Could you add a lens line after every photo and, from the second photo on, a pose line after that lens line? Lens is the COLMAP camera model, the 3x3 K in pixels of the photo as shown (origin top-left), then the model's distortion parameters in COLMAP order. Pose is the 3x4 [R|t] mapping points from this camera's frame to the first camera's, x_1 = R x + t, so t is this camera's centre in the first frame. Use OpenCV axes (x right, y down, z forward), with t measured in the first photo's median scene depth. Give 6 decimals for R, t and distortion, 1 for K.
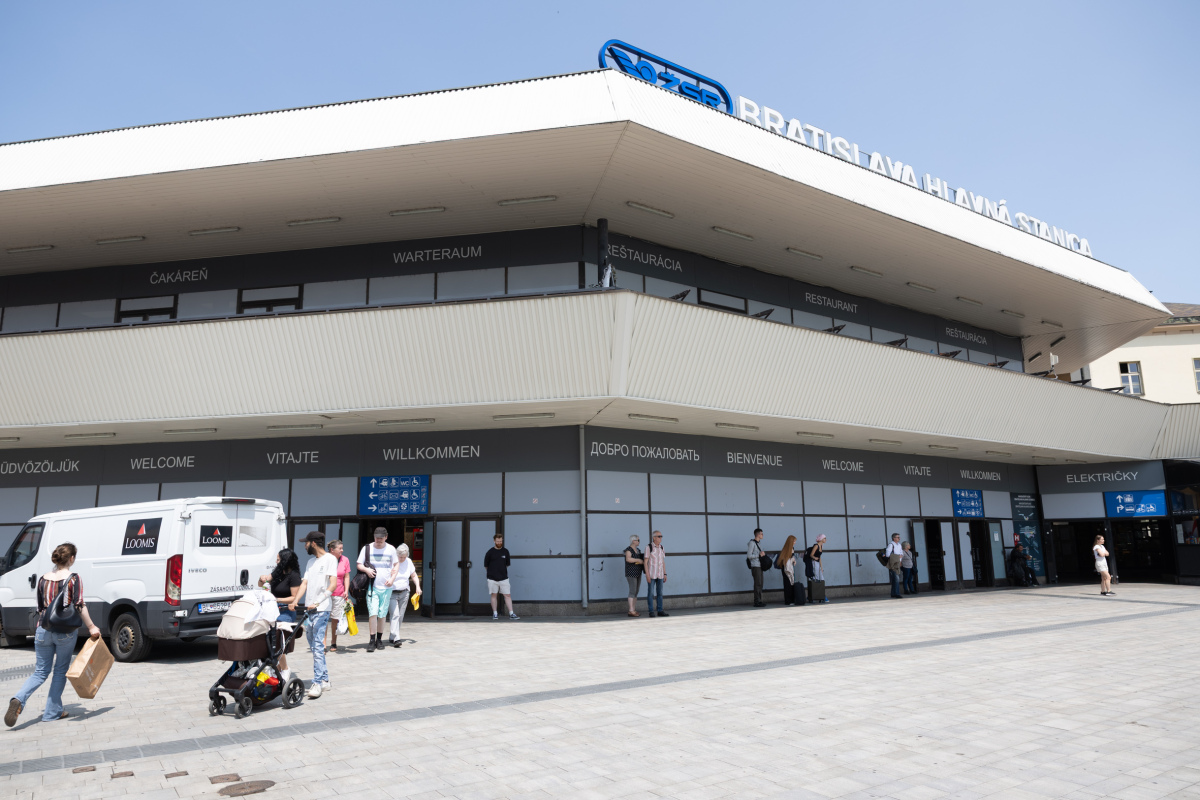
lens RADIAL K [[843.4, 0, 600.0], [0, 843.4, 400.0], [0, 0, 1]] dist [-0.004445, -0.001673]
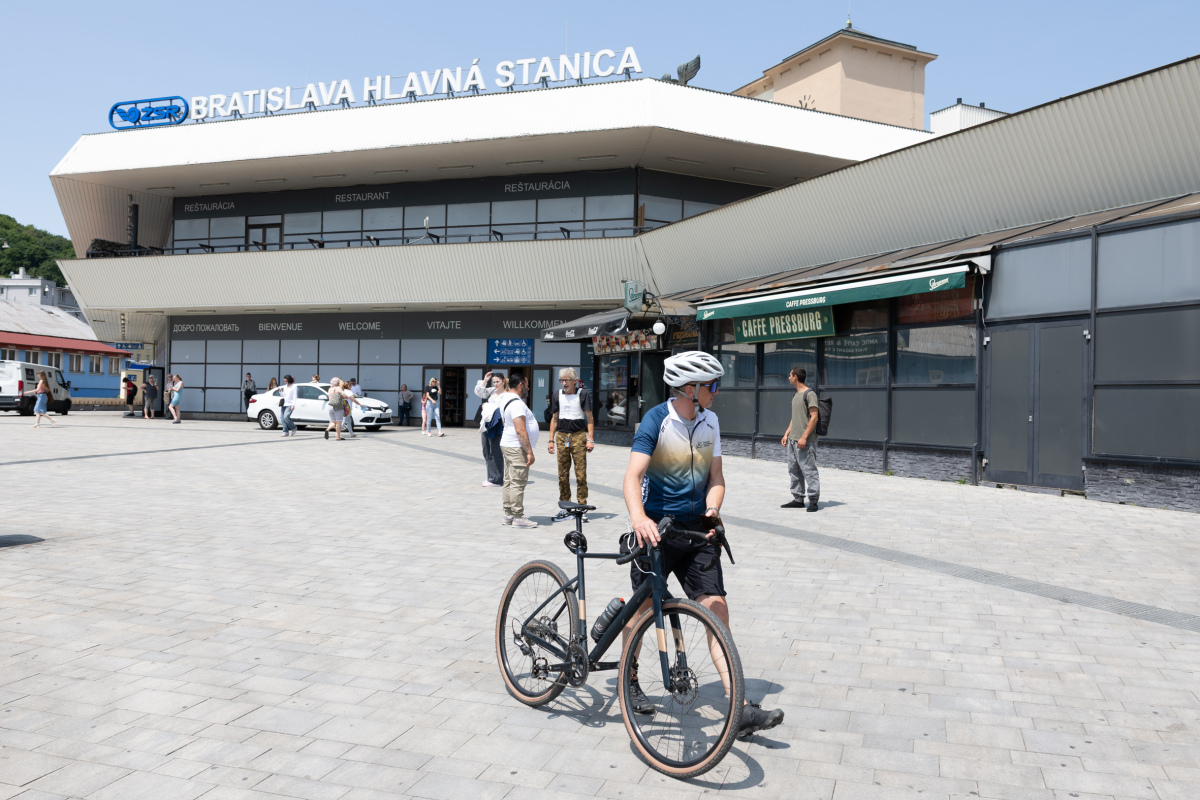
lens RADIAL K [[843.4, 0, 600.0], [0, 843.4, 400.0], [0, 0, 1]] dist [-0.004445, -0.001673]
pose [[0.586831, 0.026591, -0.809273, 1.467334], [0.112068, 0.987174, 0.113701, 0.077665], [0.801917, -0.157417, 0.576324, 0.480449]]
